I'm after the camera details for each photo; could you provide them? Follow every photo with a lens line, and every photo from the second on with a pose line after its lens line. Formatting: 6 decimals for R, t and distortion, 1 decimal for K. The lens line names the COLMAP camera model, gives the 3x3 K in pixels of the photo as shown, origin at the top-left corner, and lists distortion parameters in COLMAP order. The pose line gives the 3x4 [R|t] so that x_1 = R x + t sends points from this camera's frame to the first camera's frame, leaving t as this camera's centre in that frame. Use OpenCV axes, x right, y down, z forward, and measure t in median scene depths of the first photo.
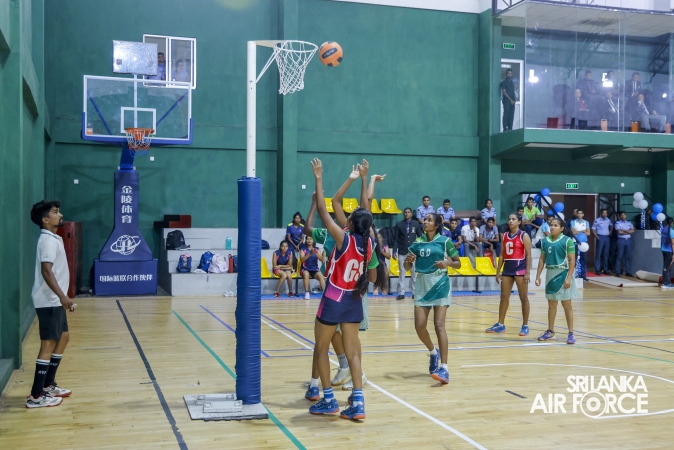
lens RADIAL K [[828.5, 0, 343.0], [0, 828.5, 224.2], [0, 0, 1]] dist [-0.017221, 0.000000]
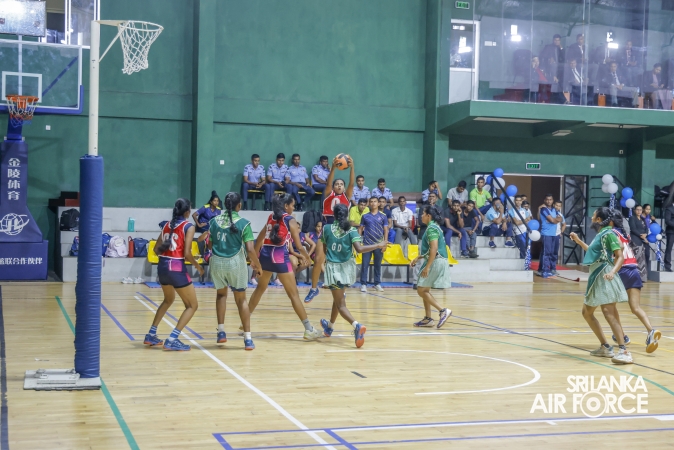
lens RADIAL K [[1021.5, 0, 332.1], [0, 1021.5, 227.3], [0, 0, 1]] dist [-0.000414, 0.000000]
pose [[0.999833, 0.016099, 0.008704, 0.065527], [-0.016267, 0.999675, 0.019637, 0.000849], [-0.008385, -0.019775, 0.999769, -0.096699]]
